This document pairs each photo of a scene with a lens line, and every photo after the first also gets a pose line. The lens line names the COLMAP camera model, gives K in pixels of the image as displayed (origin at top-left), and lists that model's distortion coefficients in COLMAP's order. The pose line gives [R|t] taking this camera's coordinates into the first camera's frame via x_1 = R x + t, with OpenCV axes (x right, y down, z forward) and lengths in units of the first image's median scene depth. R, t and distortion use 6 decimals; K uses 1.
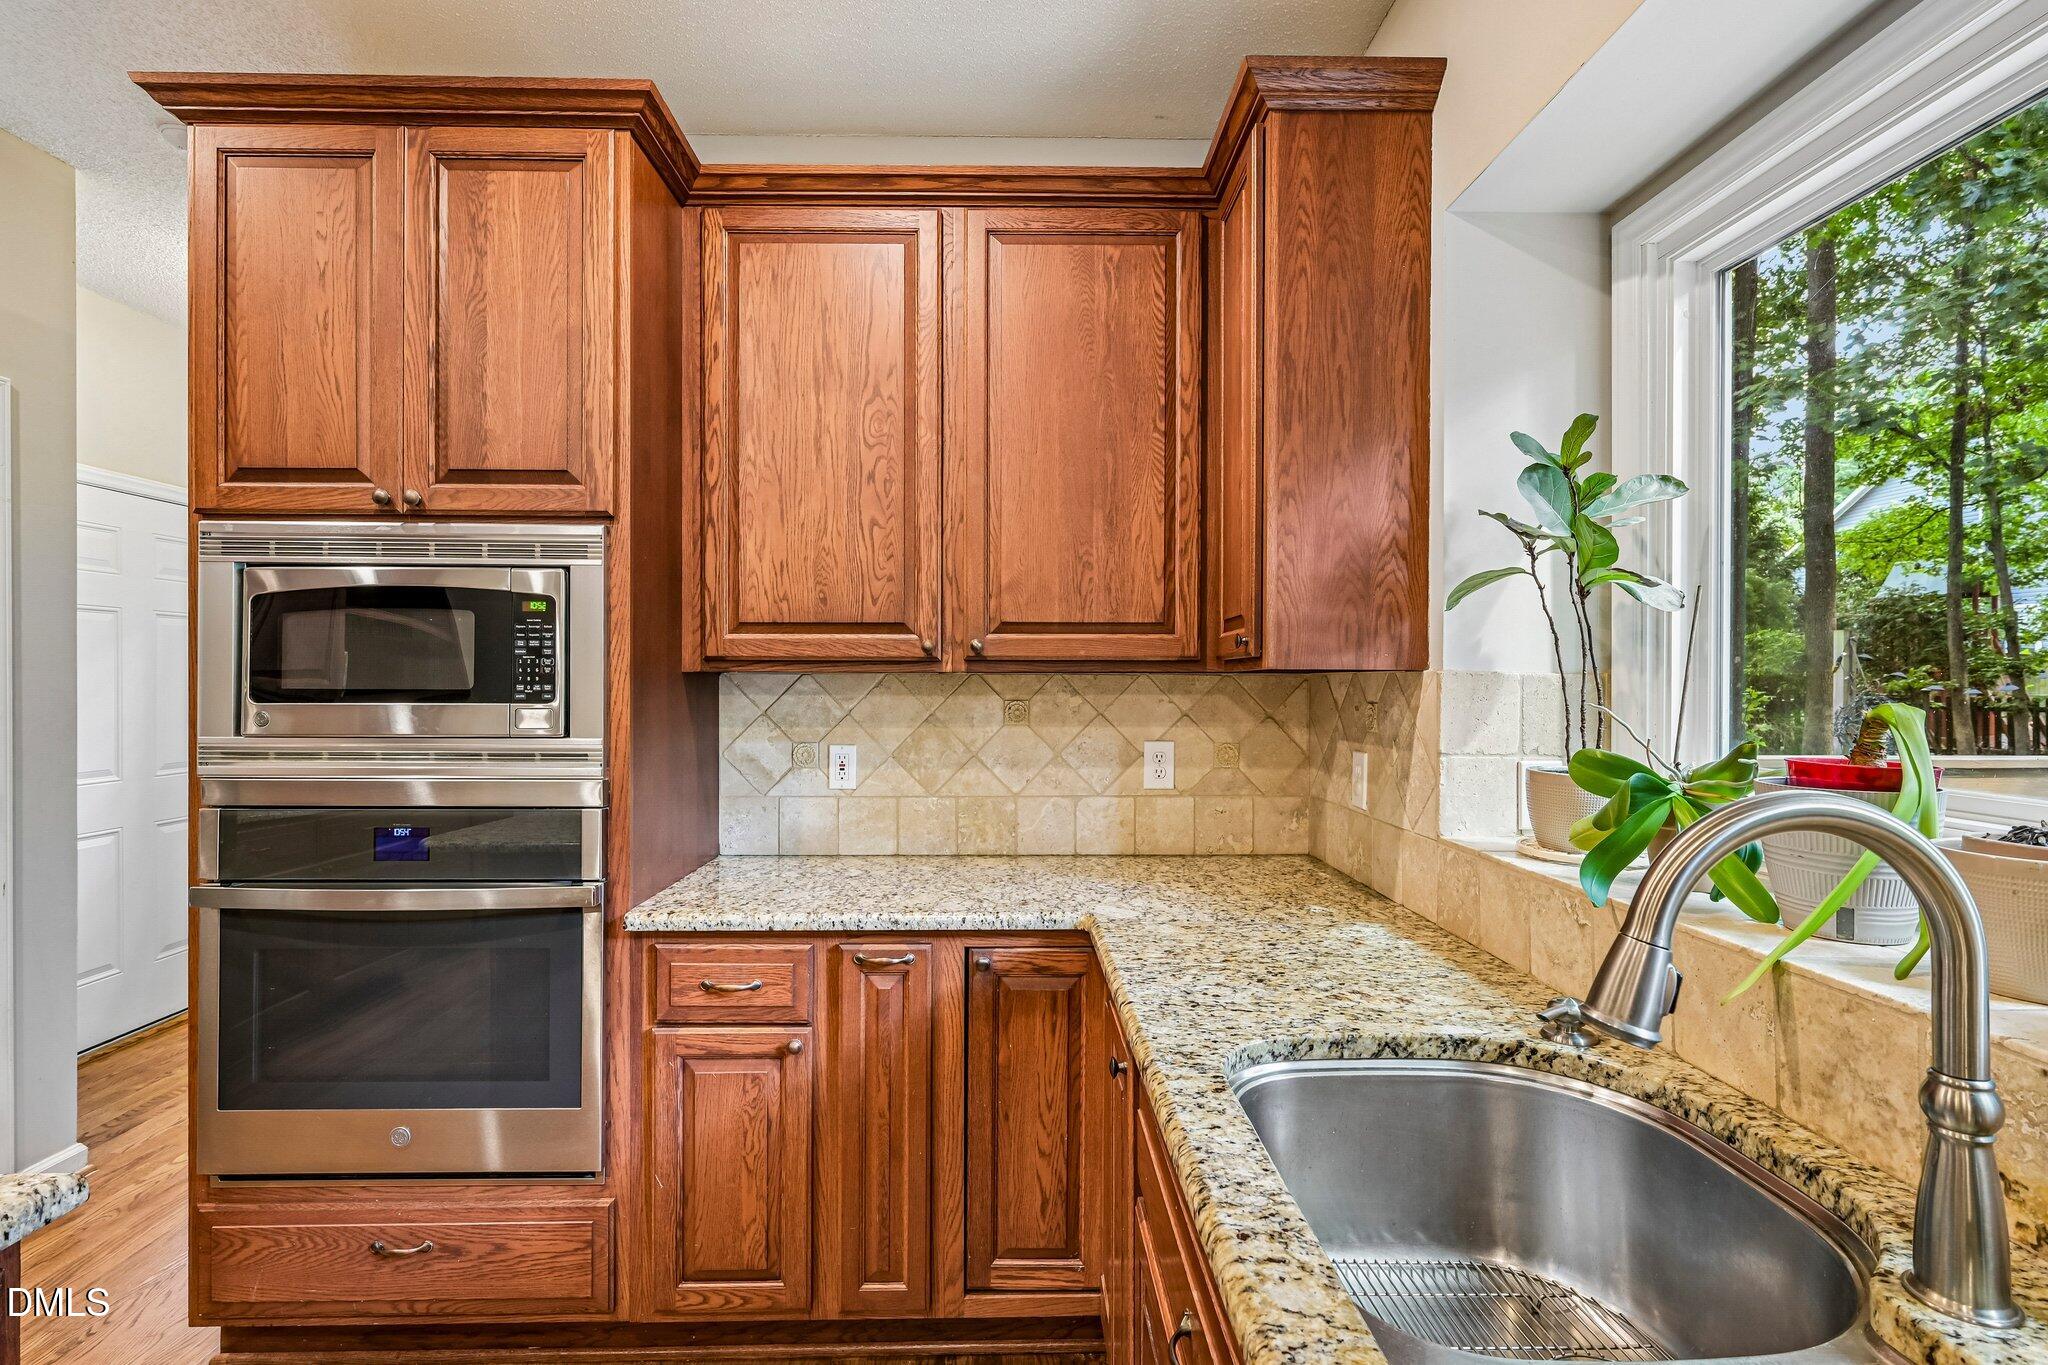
lens RADIAL K [[1007.9, 0, 1019.8], [0, 1007.9, 681.3], [0, 0, 1]] dist [0.000687, 0.000046]
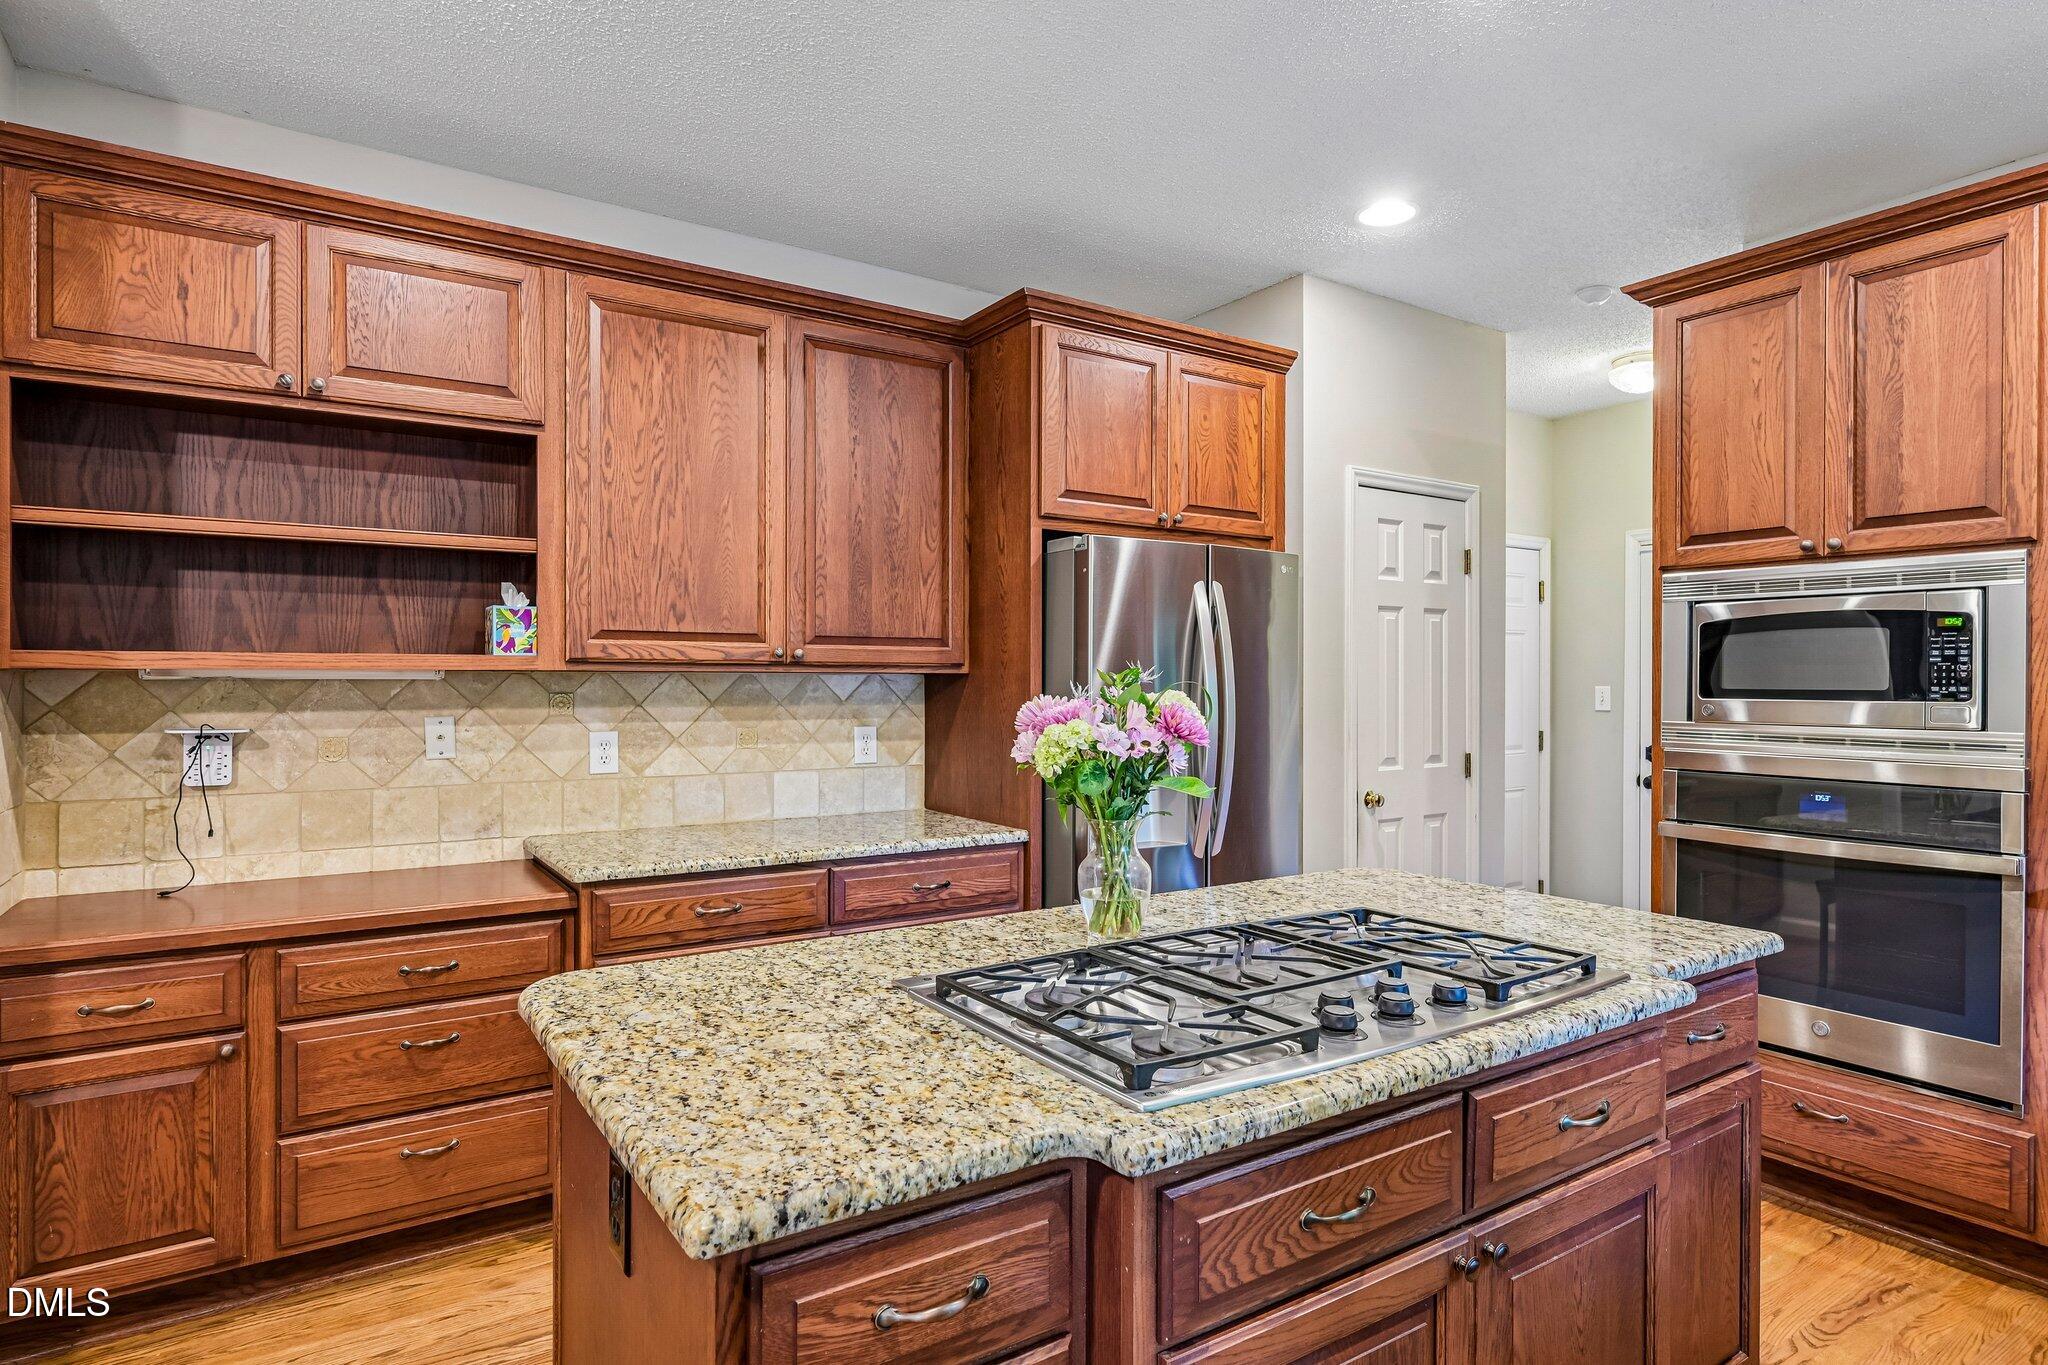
lens RADIAL K [[1063.3, 0, 1023.1], [0, 1063.3, 685.1], [0, 0, 1]] dist [-0.000953, -0.000714]
pose [[0.519409, 0.002648, -0.854521, 0.031056], [0.000466, 0.999994, 0.003382, -0.003218], [0.854525, -0.002155, 0.519405, -0.616656]]
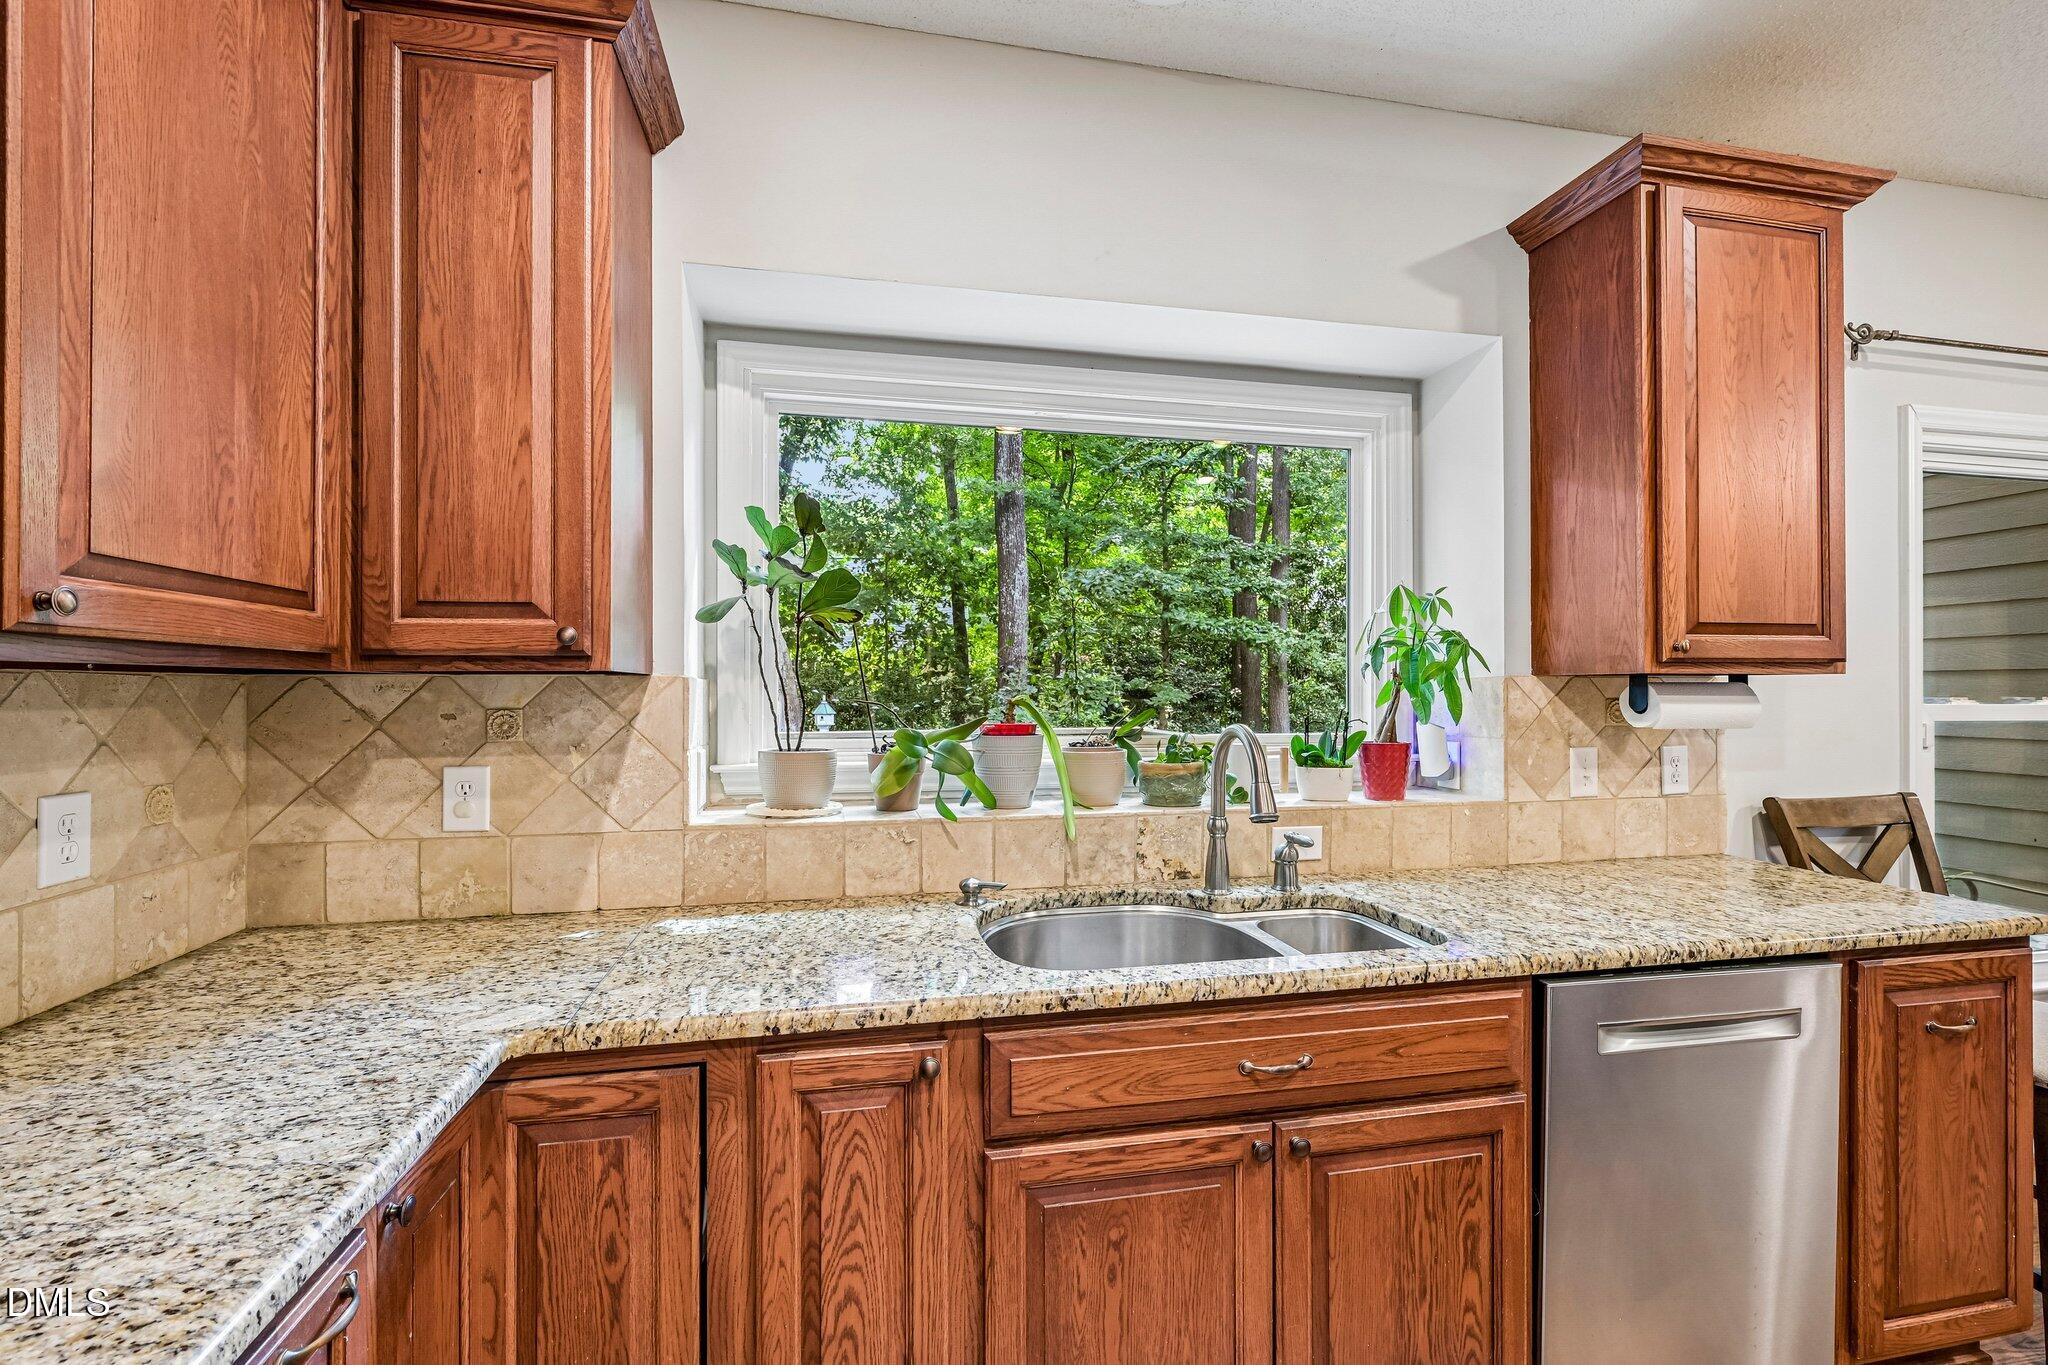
lens RADIAL K [[863.5, 0, 1016.5], [0, 863.5, 684.8], [0, 0, 1]] dist [0.001654, 0.000092]
pose [[-0.181636, 0.002380, 0.983363, -0.467910], [0.001429, 0.999997, -0.002156, 0.001849], [-0.983365, 0.001014, -0.181639, 0.652427]]
